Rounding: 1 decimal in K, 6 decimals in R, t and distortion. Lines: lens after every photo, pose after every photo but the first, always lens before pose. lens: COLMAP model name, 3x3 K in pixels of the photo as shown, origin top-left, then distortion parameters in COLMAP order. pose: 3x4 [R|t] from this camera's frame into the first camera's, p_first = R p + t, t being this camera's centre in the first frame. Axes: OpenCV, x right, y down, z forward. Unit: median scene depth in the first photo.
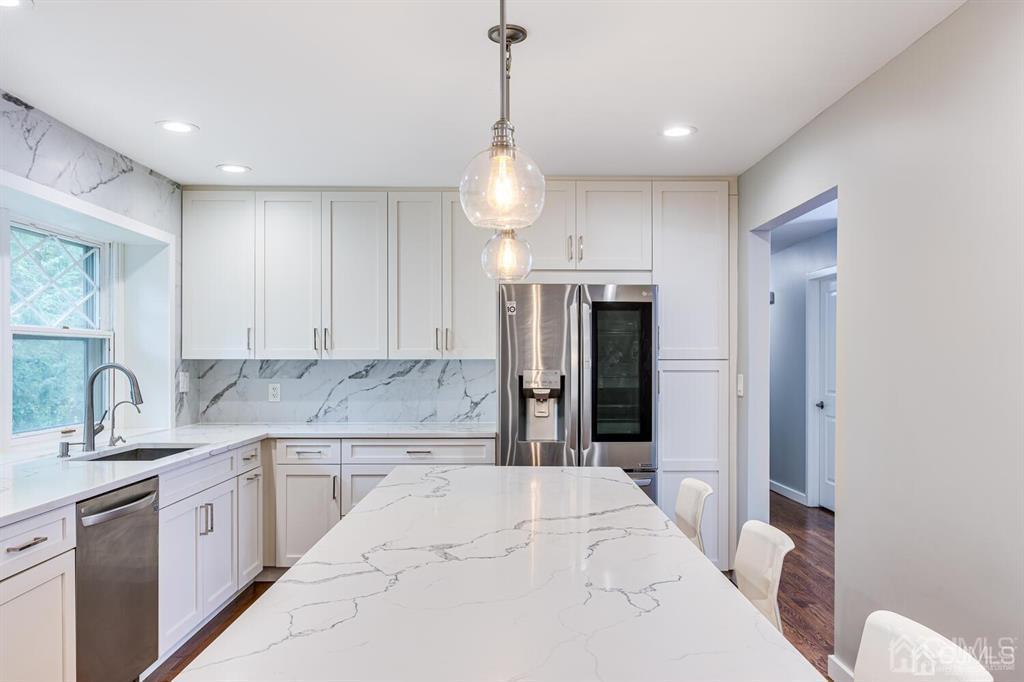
lens RADIAL K [[754.0, 0, 515.0], [0, 754.0, 356.7], [0, 0, 1]] dist [-0.002193, 0.004662]
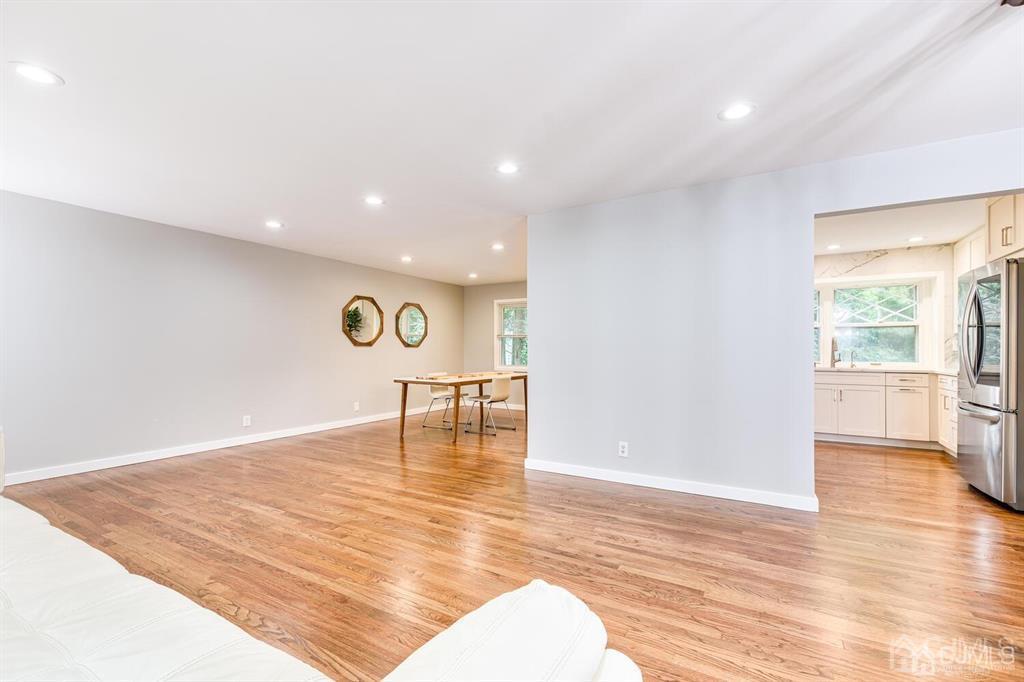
lens RADIAL K [[442.9, 0, 518.8], [0, 442.9, 348.8], [0, 0, 1]] dist [0.003302, -0.000943]
pose [[-0.512344, -0.005232, -0.858764, 1.162083], [0.001499, 0.999974, -0.006986, 0.051962], [0.858779, -0.004866, -0.512323, 0.670387]]
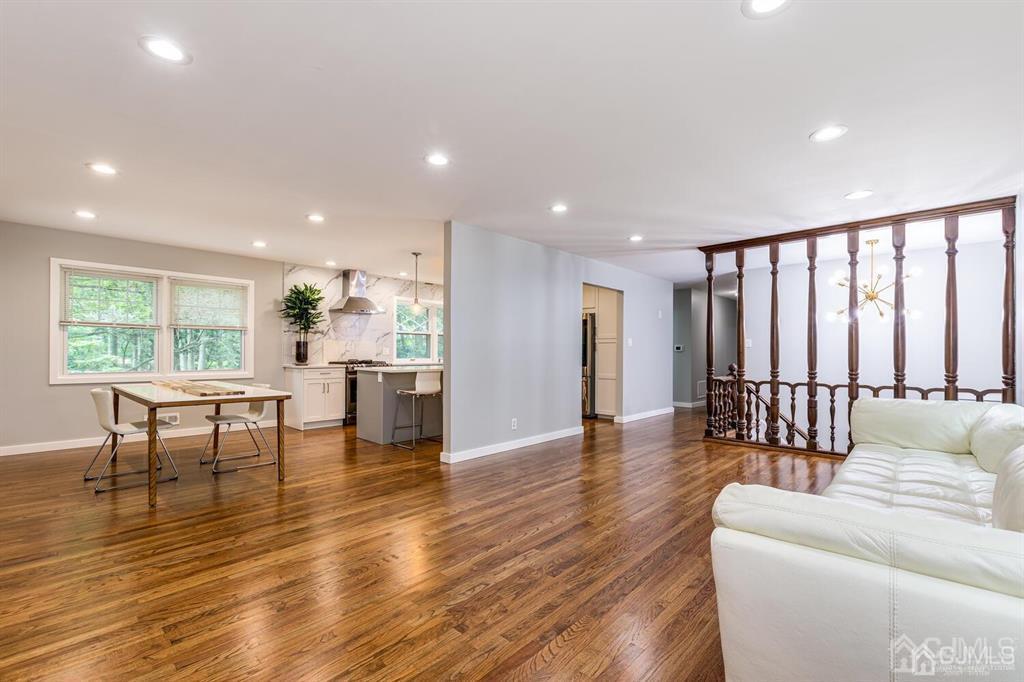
lens RADIAL K [[442.9, 0, 516.8], [0, 442.9, 349.0], [0, 0, 1]] dist [0.003302, -0.000943]
pose [[0.724972, -0.001780, -0.688776, 1.123675], [-0.002337, 0.999985, -0.005044, 0.051353], [0.688774, 0.005267, 0.724957, -0.416023]]
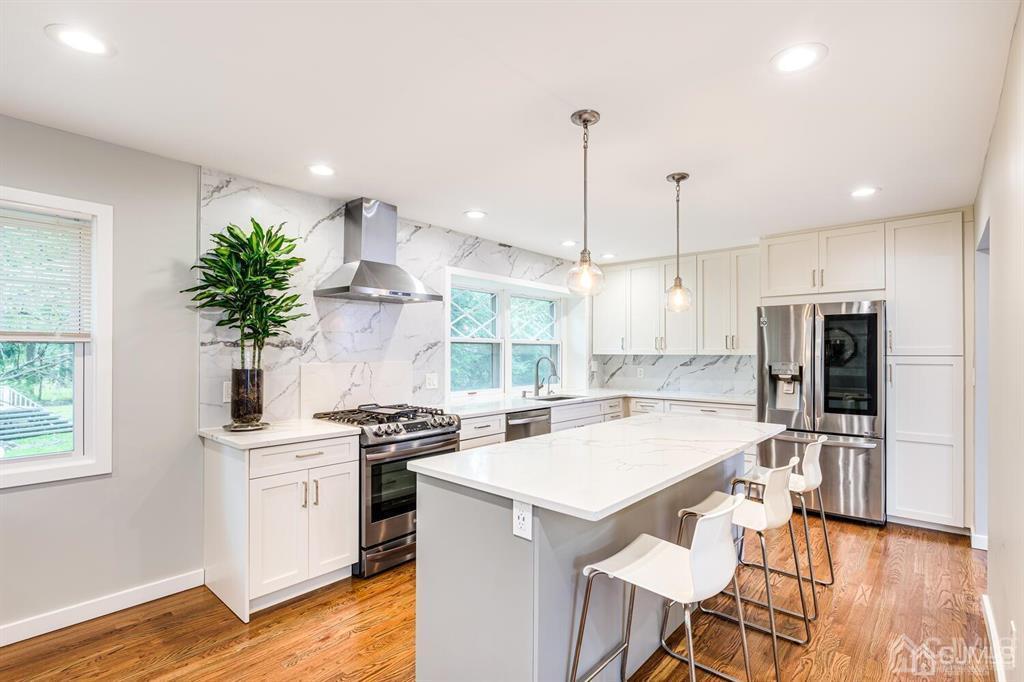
lens RADIAL K [[484.3, 0, 518.3], [0, 484.3, 350.0], [0, 0, 1]] dist [-0.001126, -0.000910]
pose [[0.745687, -0.003407, -0.666288, 0.270090], [-0.000192, 0.999986, -0.005328, -0.001456], [0.666296, 0.004101, 0.745676, -0.073567]]
